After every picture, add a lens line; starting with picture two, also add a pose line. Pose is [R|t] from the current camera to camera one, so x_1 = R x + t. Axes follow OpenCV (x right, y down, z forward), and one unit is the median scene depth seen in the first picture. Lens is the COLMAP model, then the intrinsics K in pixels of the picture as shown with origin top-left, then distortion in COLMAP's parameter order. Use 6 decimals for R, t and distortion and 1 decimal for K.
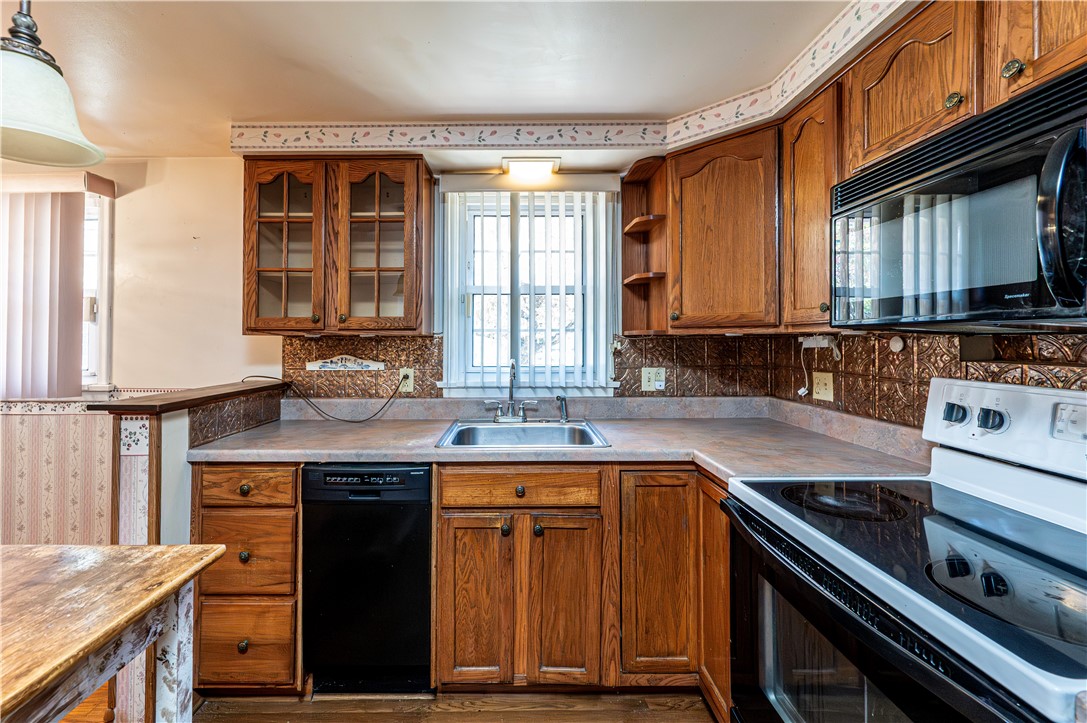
lens RADIAL K [[447.3, 0, 505.8], [0, 447.3, 331.6], [0, 0, 1]] dist [0.000825, 0.000431]
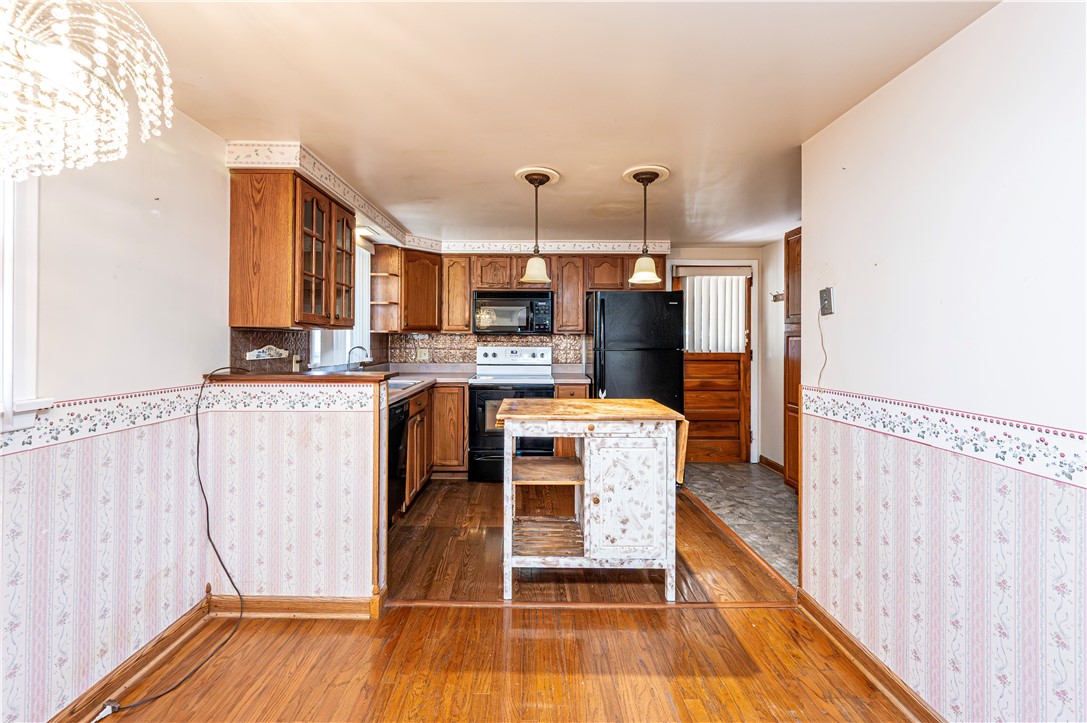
lens RADIAL K [[447.3, 0, 525.9], [0, 447.3, 341.9], [0, 0, 1]] dist [0.000825, 0.000431]
pose [[0.005210, -0.004578, 0.999976, -1.740795], [-0.022461, 0.999737, 0.004694, 0.026969], [-0.999734, -0.022485, 0.005106, 0.391067]]
